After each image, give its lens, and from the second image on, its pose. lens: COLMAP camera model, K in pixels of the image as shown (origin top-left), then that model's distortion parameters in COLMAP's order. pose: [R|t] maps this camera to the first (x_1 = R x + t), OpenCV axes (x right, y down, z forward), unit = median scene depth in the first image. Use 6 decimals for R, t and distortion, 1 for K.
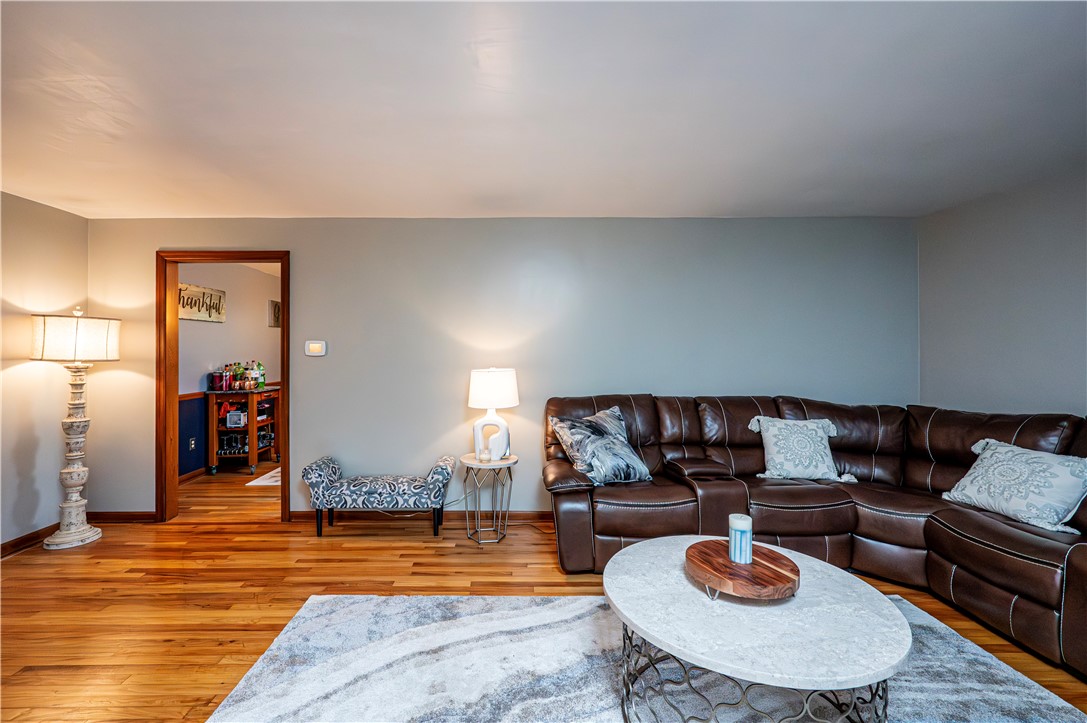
lens RADIAL K [[462.1, 0, 516.2], [0, 462.1, 354.6], [0, 0, 1]] dist [-0.000876, -0.000129]
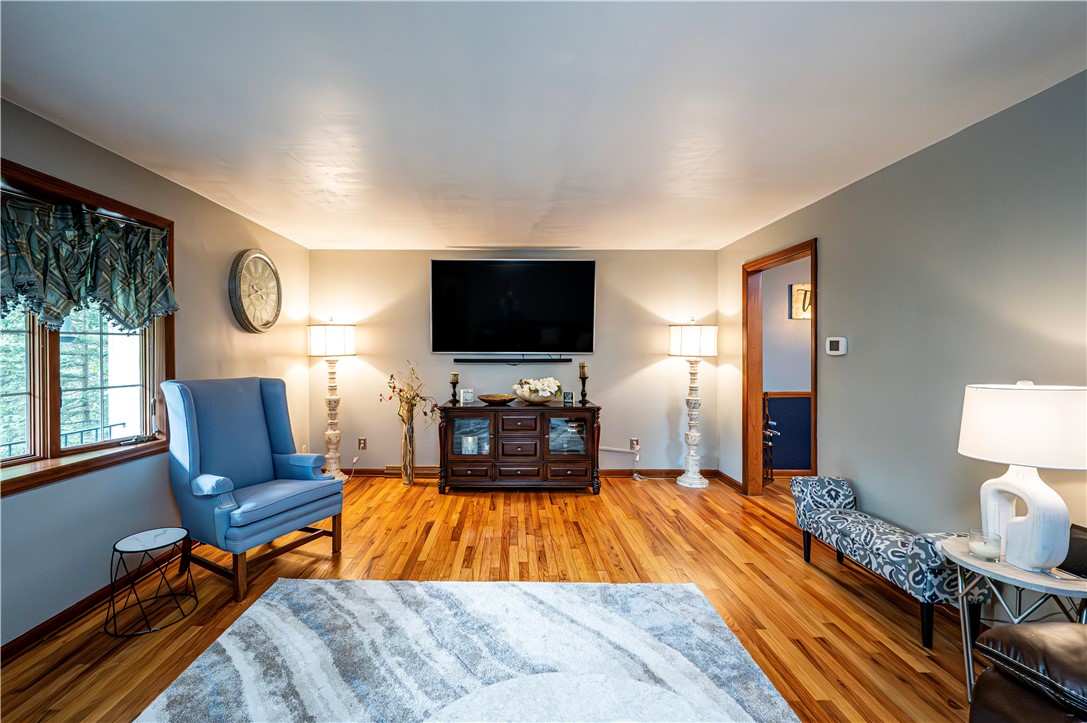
lens RADIAL K [[455.8, 0, 502.3], [0, 455.8, 363.1], [0, 0, 1]] dist [-0.000862, -0.000056]
pose [[-0.014524, 0.029279, -0.999466, 0.440941], [-0.011931, 0.999495, 0.029453, 0.000355], [0.999823, 0.012352, -0.014167, 0.440887]]
